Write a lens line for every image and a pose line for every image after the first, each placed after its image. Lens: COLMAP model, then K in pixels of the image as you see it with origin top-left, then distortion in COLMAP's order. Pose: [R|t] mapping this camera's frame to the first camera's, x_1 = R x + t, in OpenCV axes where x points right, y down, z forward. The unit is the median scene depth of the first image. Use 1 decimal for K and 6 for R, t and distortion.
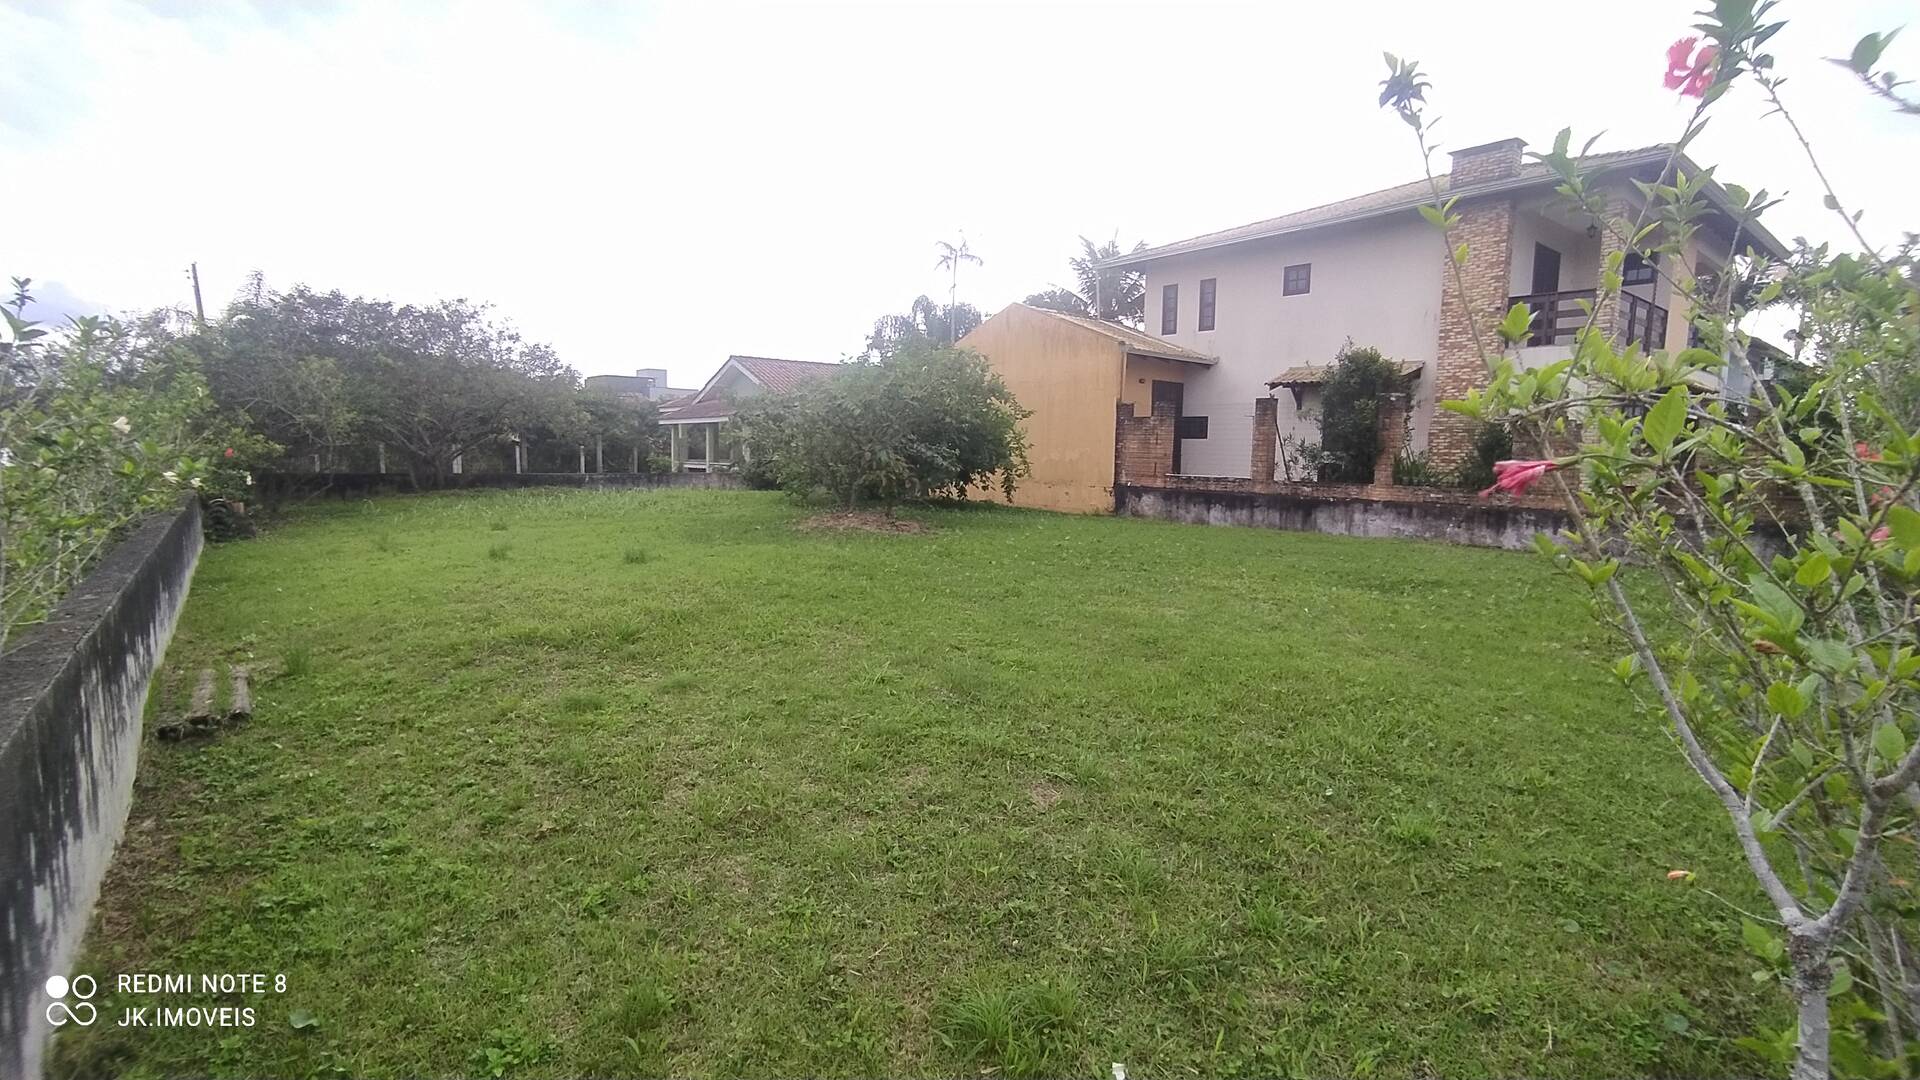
lens RADIAL K [[897.3, 0, 961.3], [0, 897.3, 547.4], [0, 0, 1]] dist [-0.024751, 0.021153]
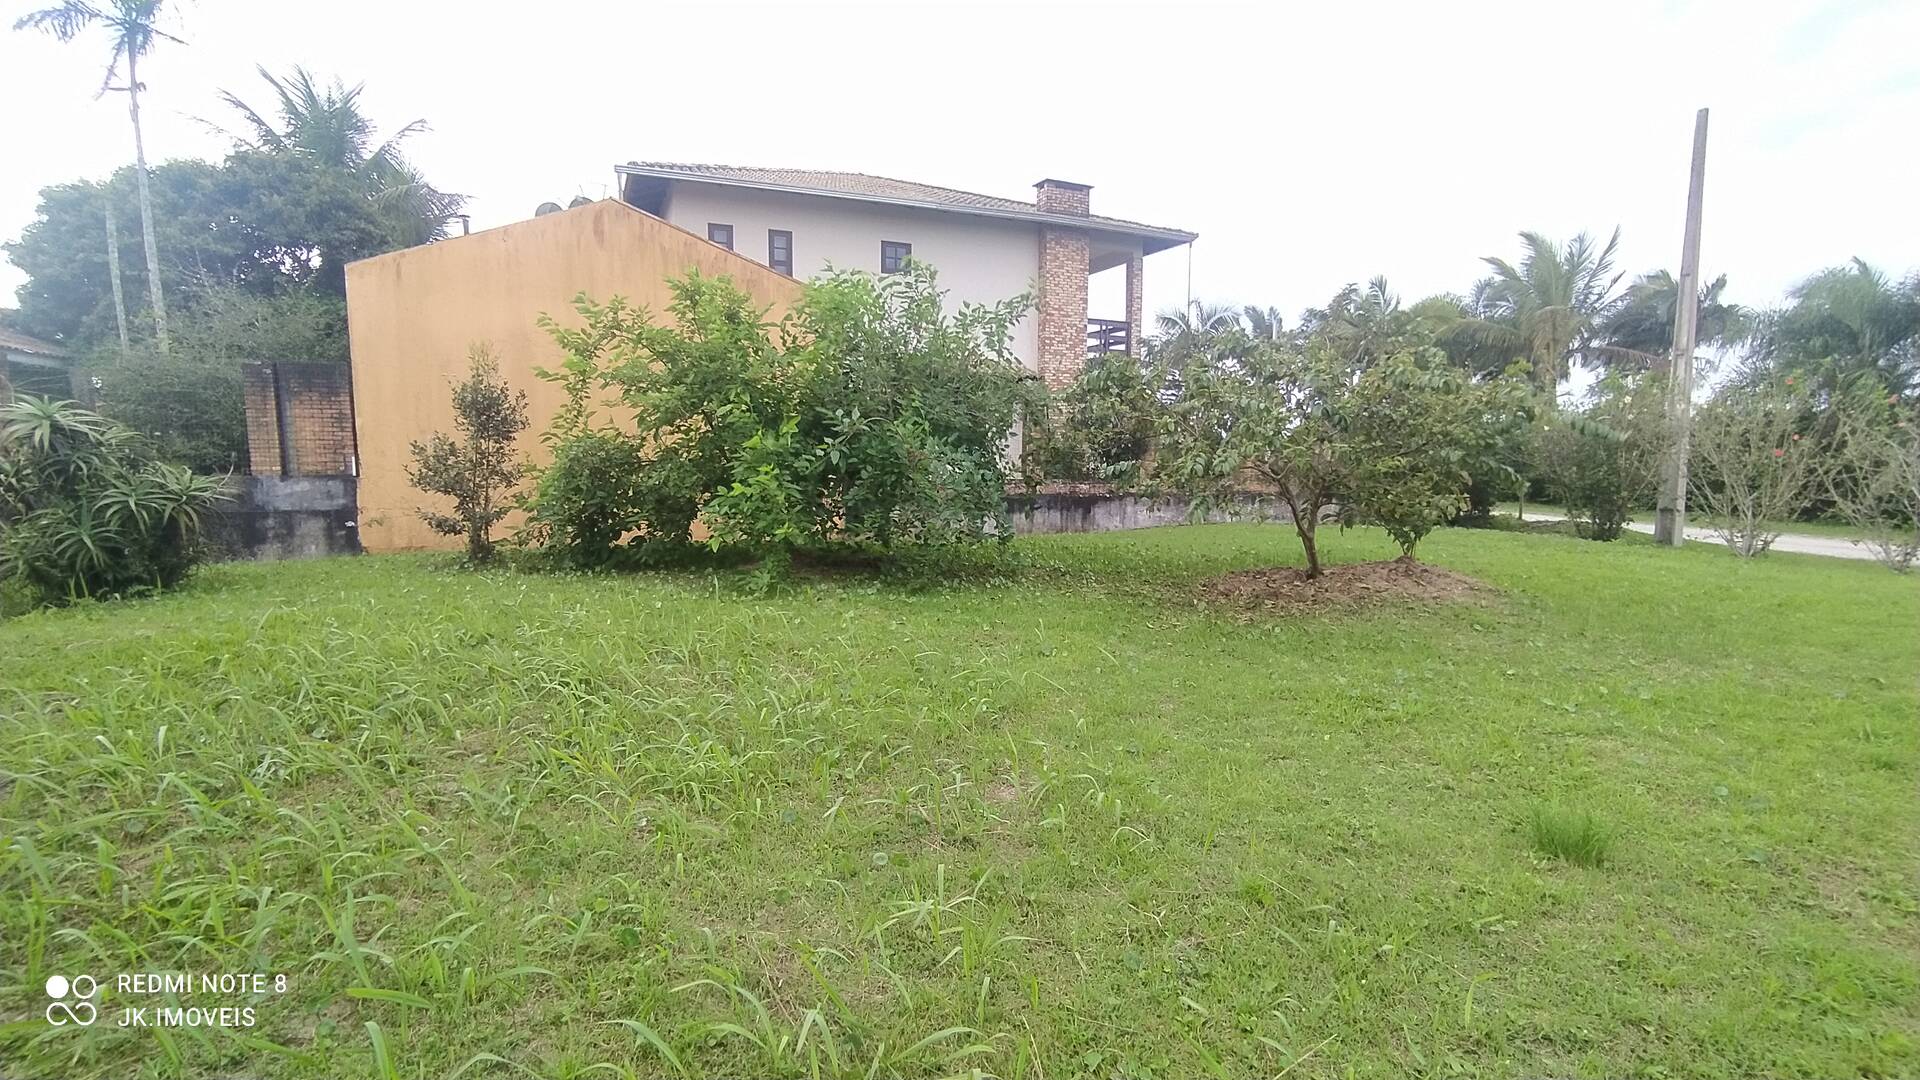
lens RADIAL K [[884.5, 0, 971.6], [0, 884.5, 541.4], [0, 0, 1]] dist [-0.025178, 0.019804]
pose [[0.240462, -0.111247, 0.964263, -0.602739], [0.099271, 0.991020, 0.089578, -0.105222], [-0.965569, 0.074183, 0.249346, 0.878191]]
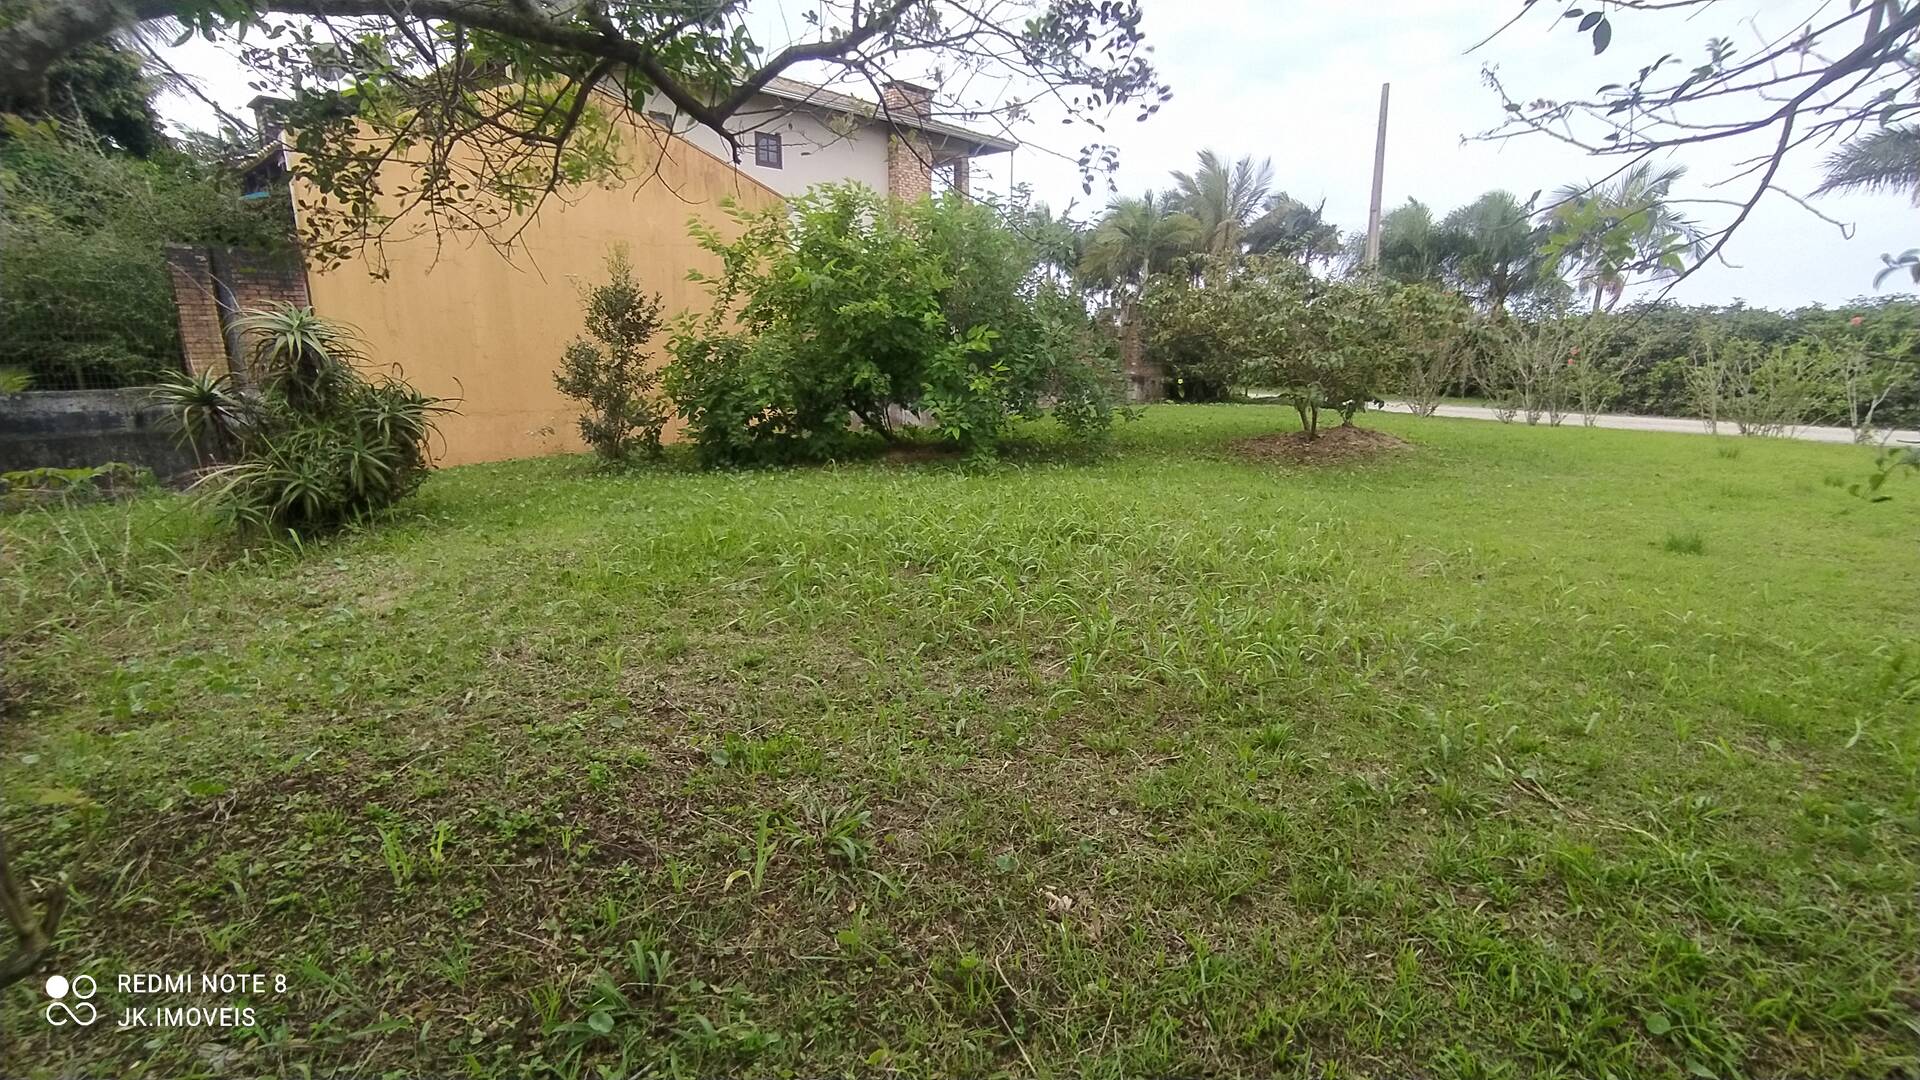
lens RADIAL K [[897.3, 0, 960.8], [0, 897.3, 535.1], [0, 0, 1]] dist [-0.024751, 0.021153]
pose [[-0.162335, -0.224653, 0.960822, -0.723984], [0.099643, 0.965028, 0.242472, -0.145643], [-0.981692, 0.135101, -0.134272, 1.173967]]
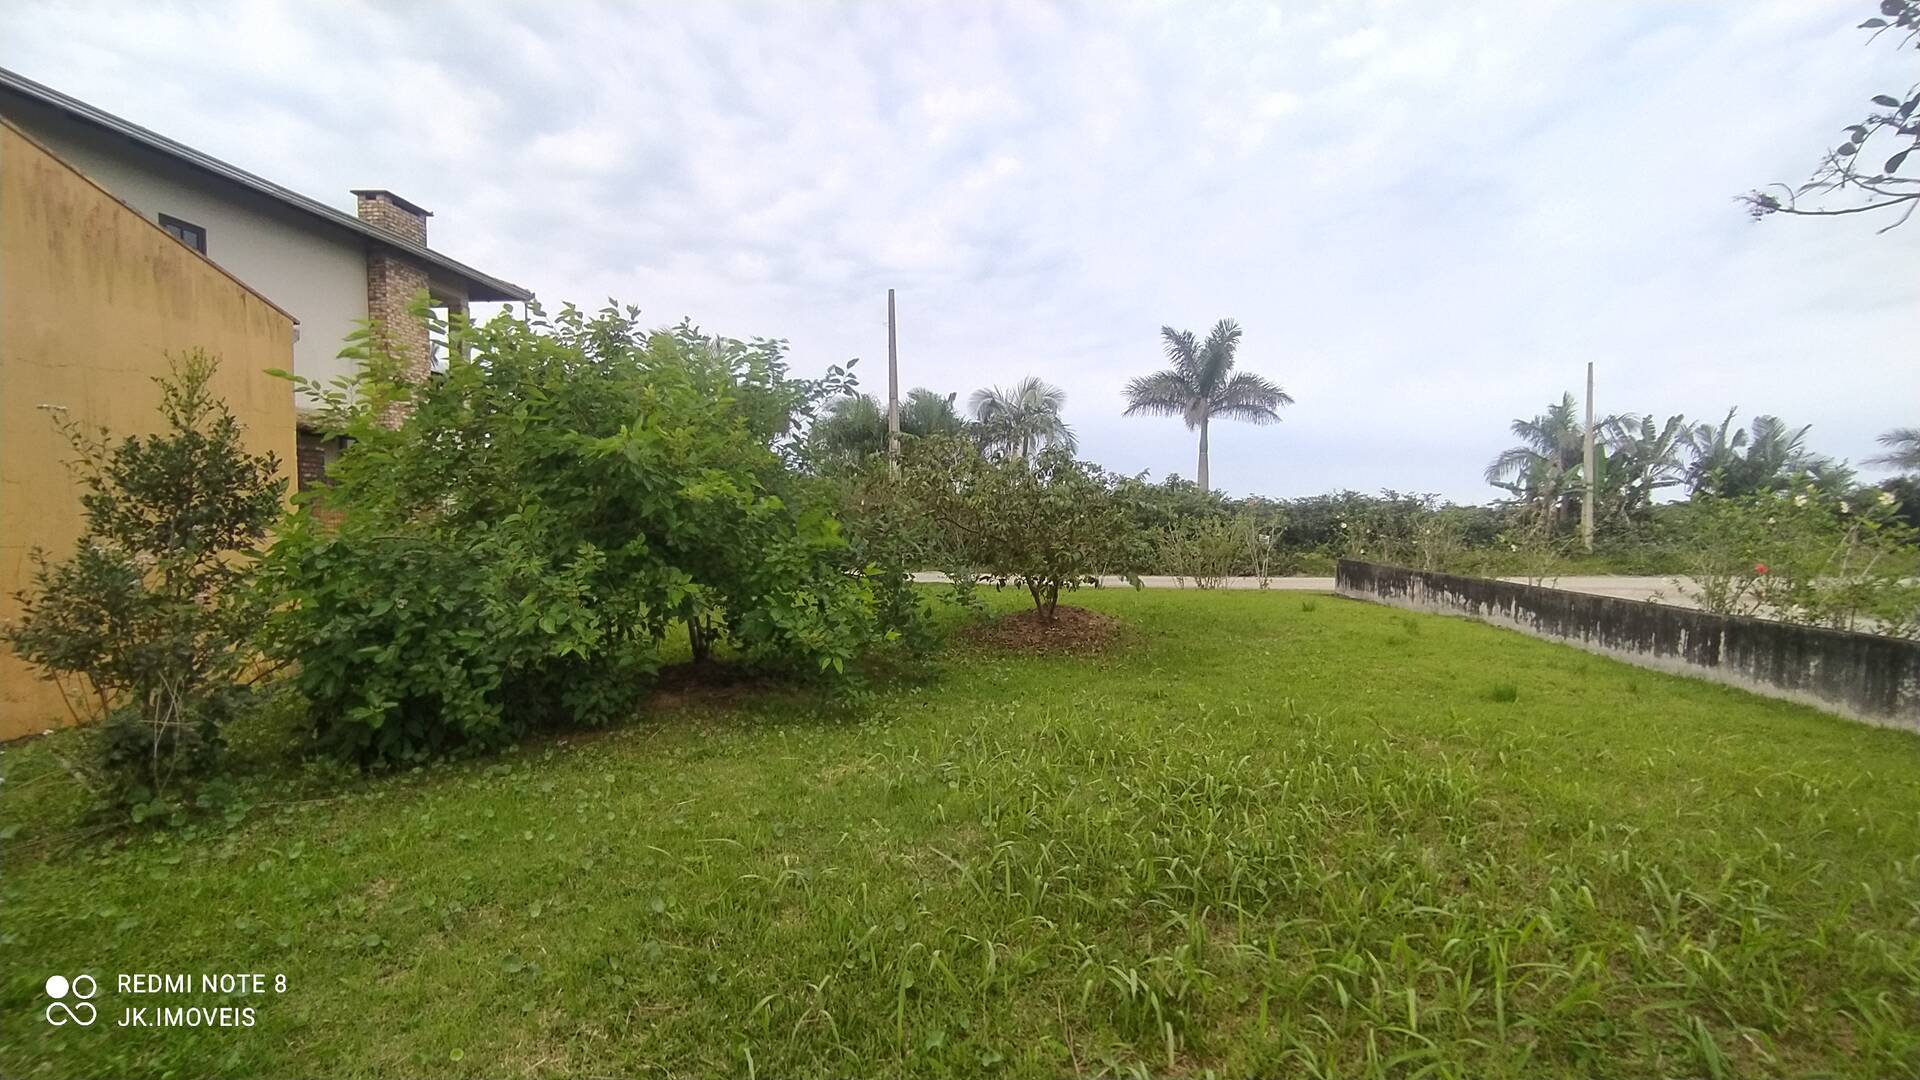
lens RADIAL K [[897.3, 0, 969.2], [0, 897.3, 532.8], [0, 0, 1]] dist [-0.024751, 0.021153]
pose [[-0.743456, -0.024865, 0.668322, -0.505596], [0.065245, 0.991845, 0.109482, -0.165472], [-0.665594, 0.125000, -0.735771, 1.323451]]
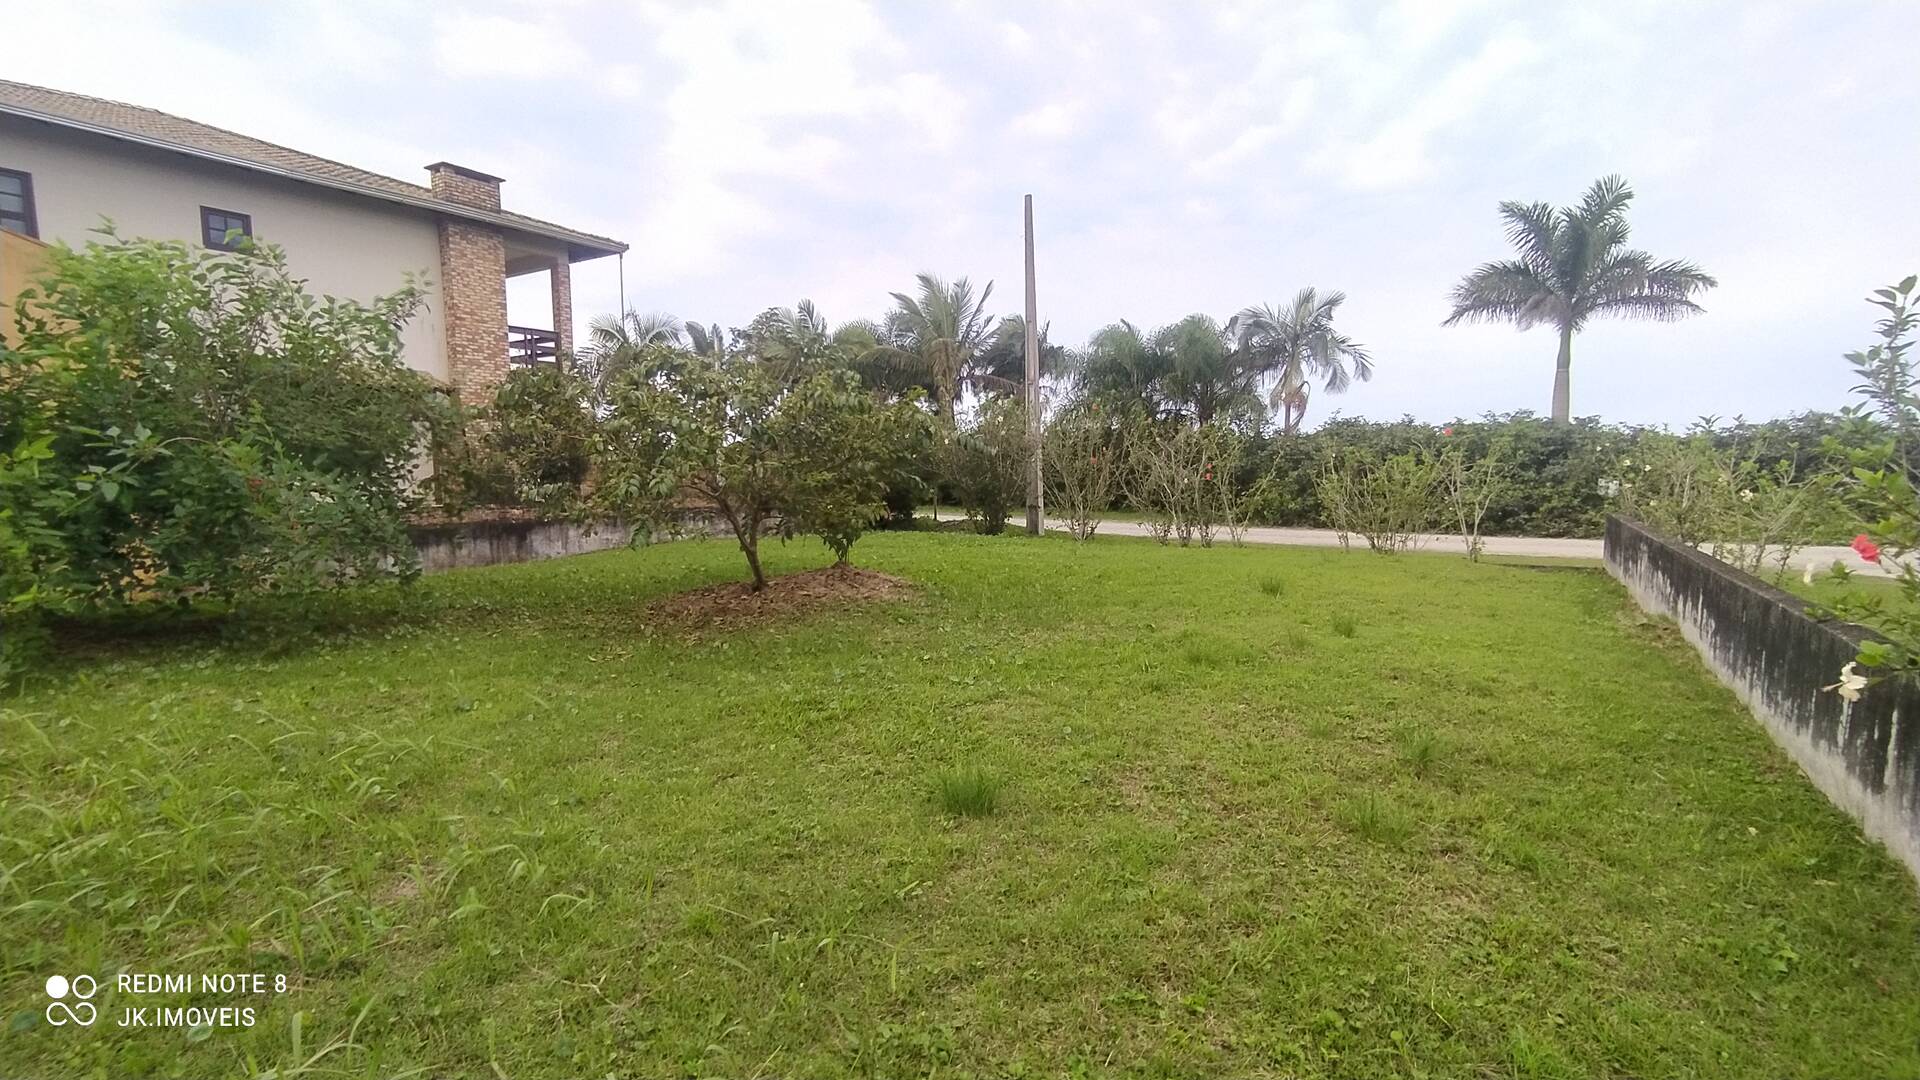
lens RADIAL K [[884.5, 0, 967.3], [0, 884.5, 538.9], [0, 0, 1]] dist [-0.025178, 0.019804]
pose [[-0.345051, -0.087784, 0.934470, -0.600029], [0.108722, 0.985176, 0.132693, -0.105583], [-0.932266, 0.147383, -0.330392, 0.871860]]
